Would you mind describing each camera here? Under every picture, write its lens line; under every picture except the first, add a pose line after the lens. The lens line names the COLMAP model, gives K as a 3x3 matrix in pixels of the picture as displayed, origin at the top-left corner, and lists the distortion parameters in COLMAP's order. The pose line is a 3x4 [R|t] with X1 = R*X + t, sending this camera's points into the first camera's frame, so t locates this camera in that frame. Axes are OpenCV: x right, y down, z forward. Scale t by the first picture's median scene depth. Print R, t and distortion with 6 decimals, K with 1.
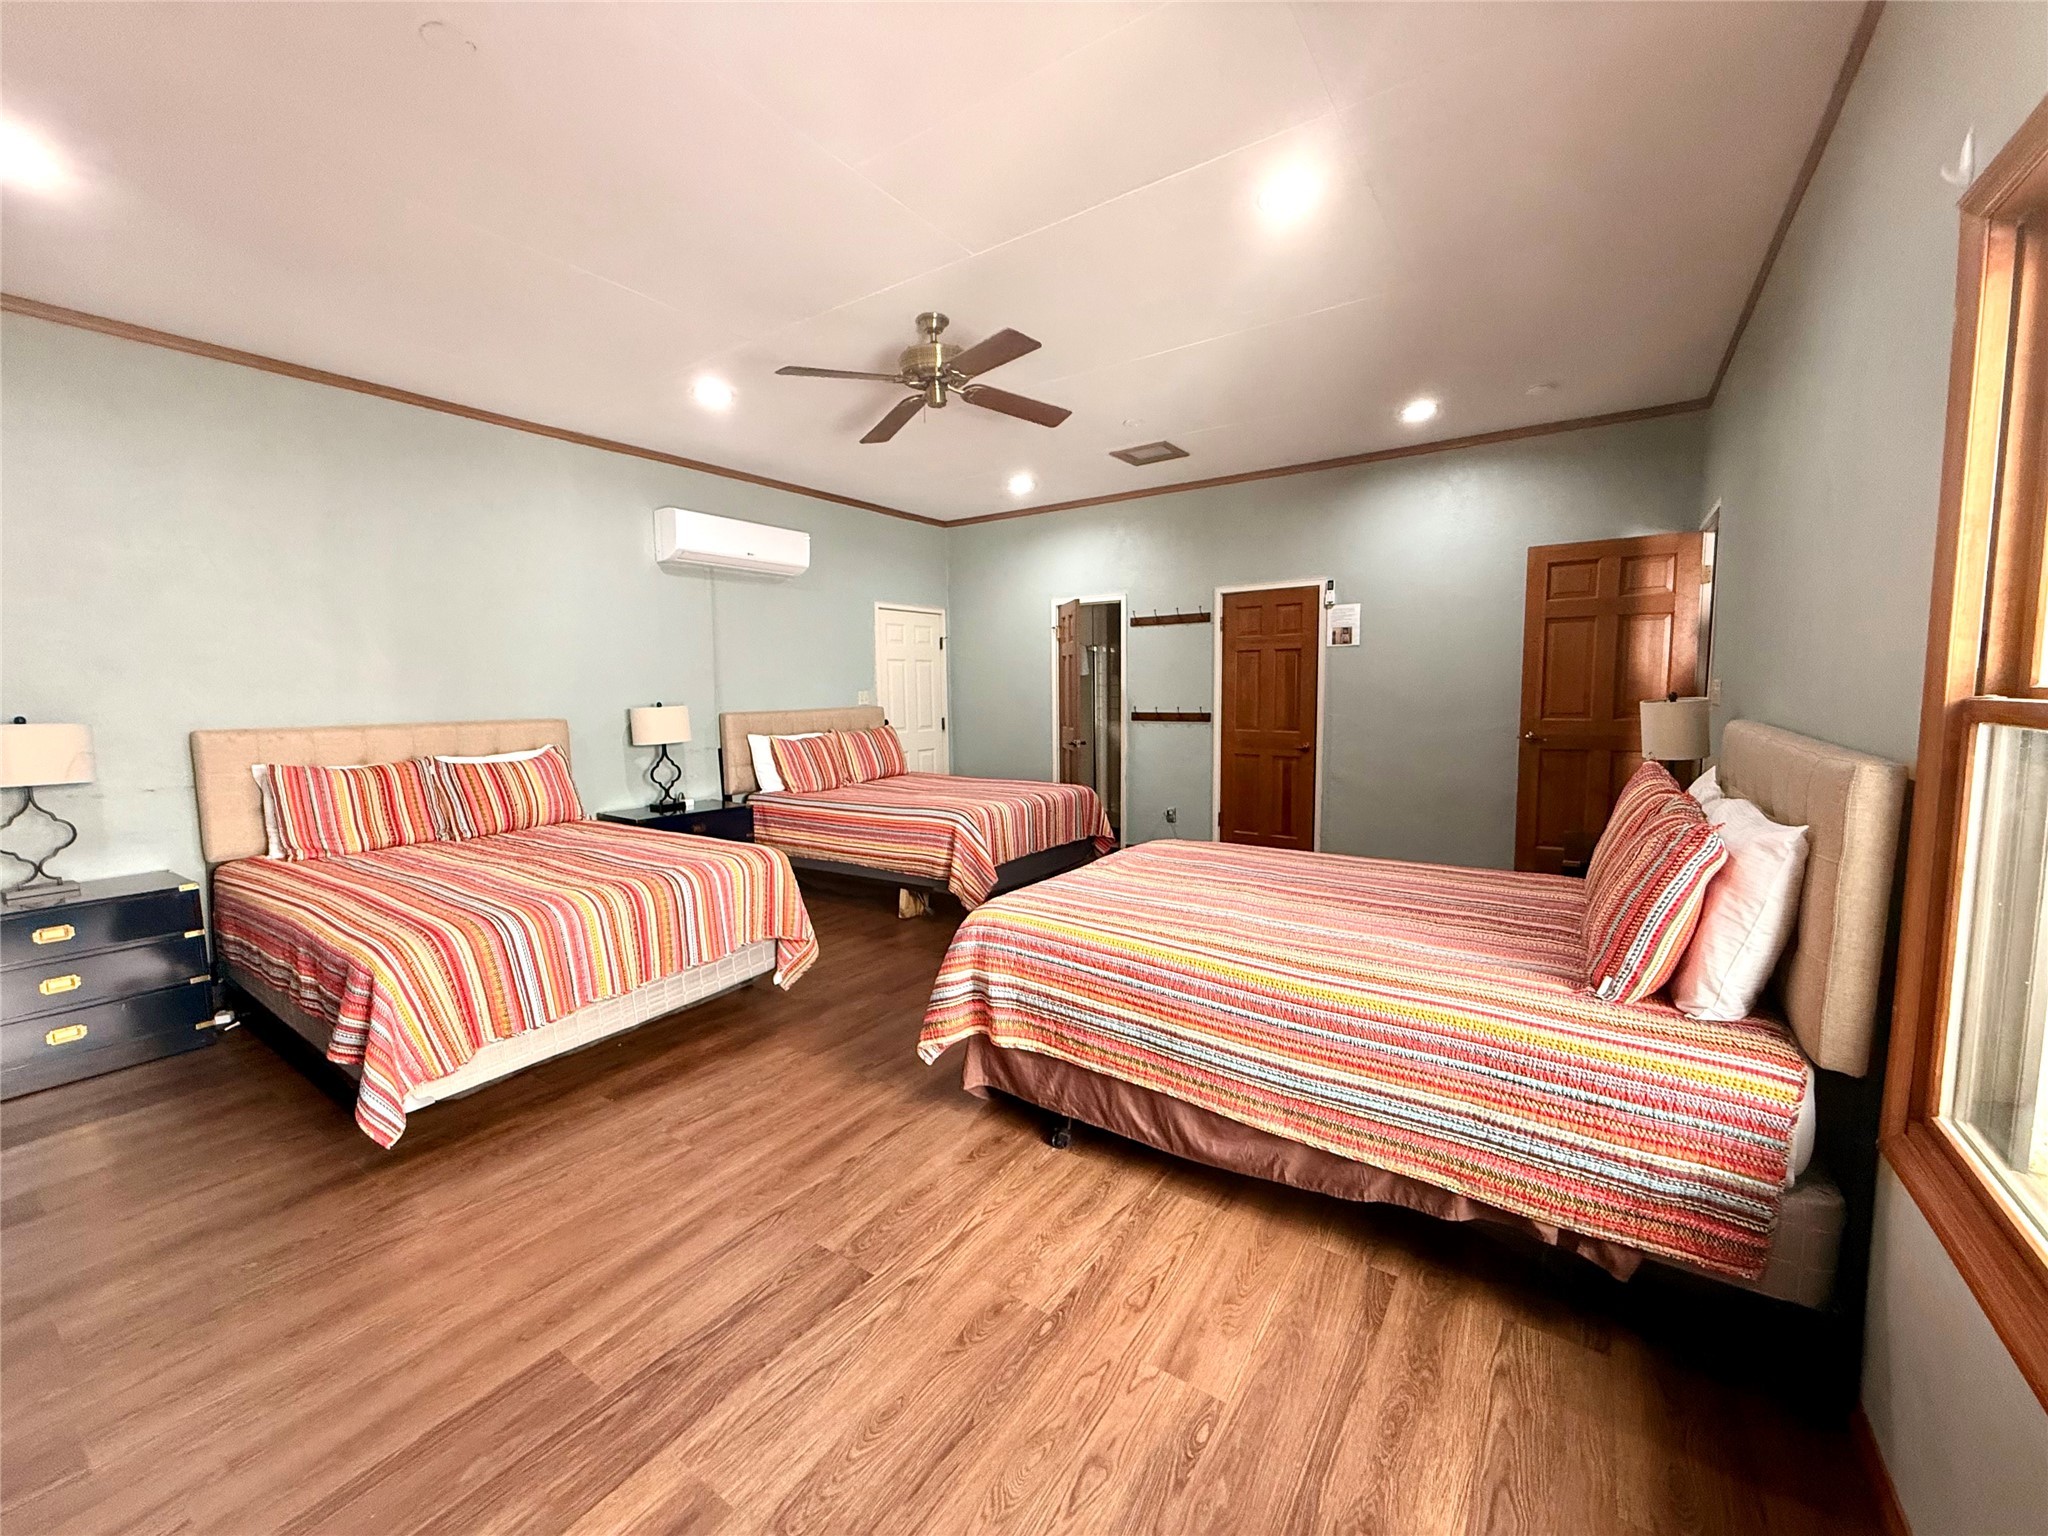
lens RADIAL K [[819.3, 0, 1021.3], [0, 819.3, 766.7], [0, 0, 1]] dist [0.000363, 0.000104]
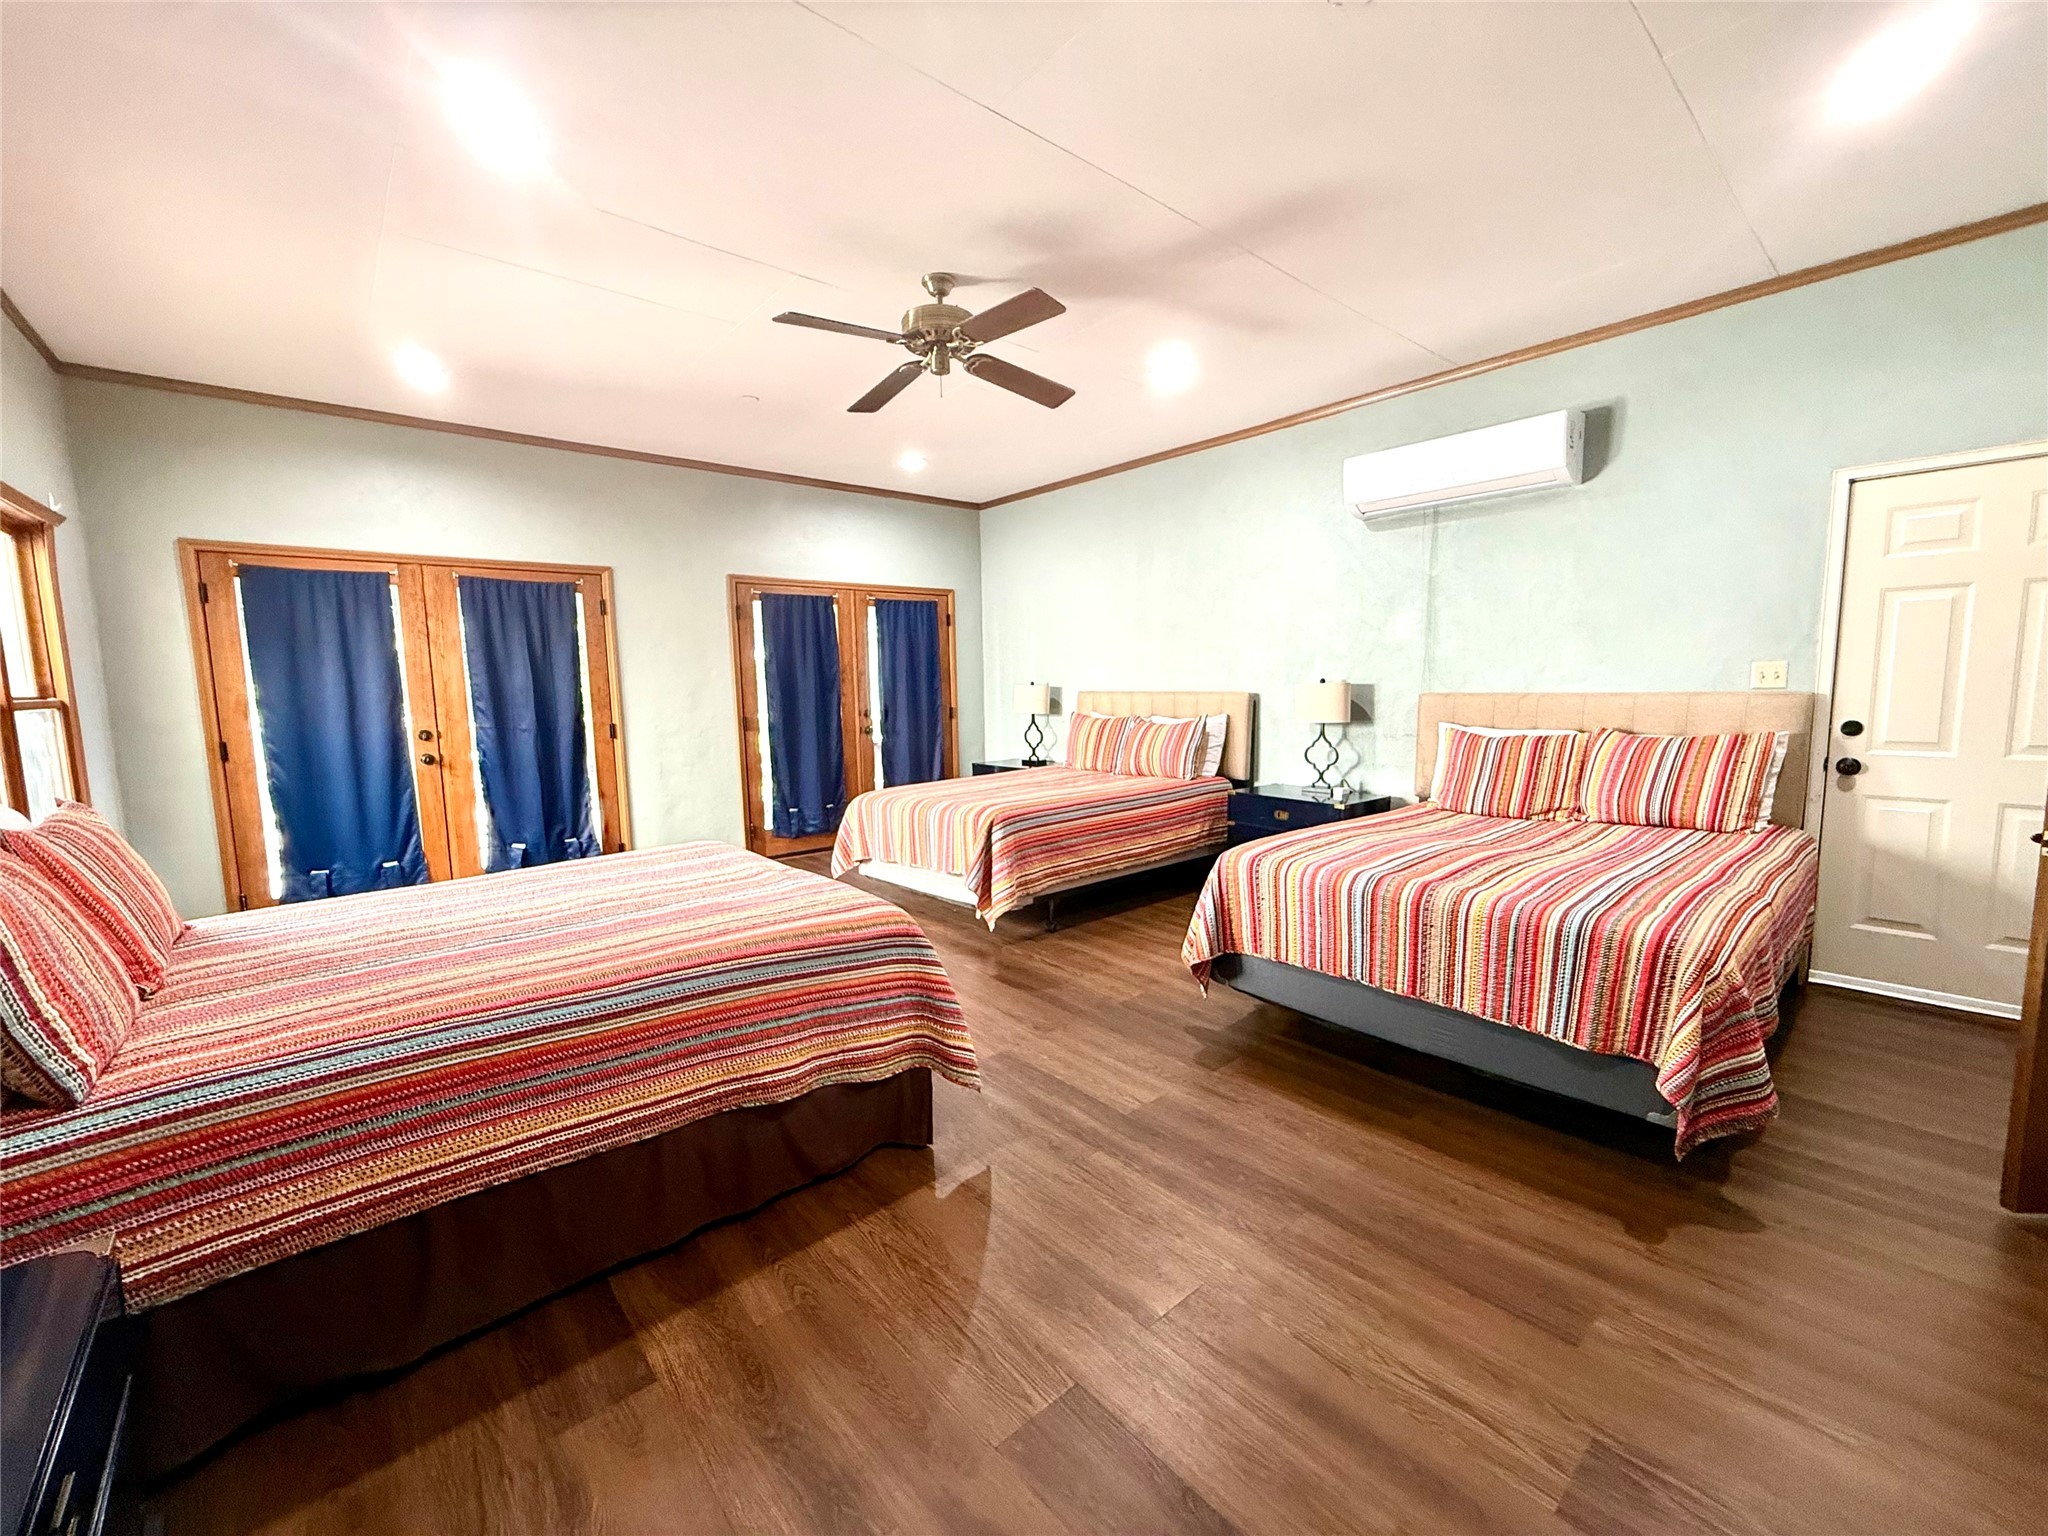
lens RADIAL K [[819.3, 0, 1023.6], [0, 819.3, 770.1], [0, 0, 1]] dist [0.000363, 0.000104]
pose [[-0.238824, 0.124693, -0.963024, 0.542335], [-0.076144, 0.986263, 0.146585, -0.085891], [0.968073, 0.108337, -0.226049, 0.885183]]
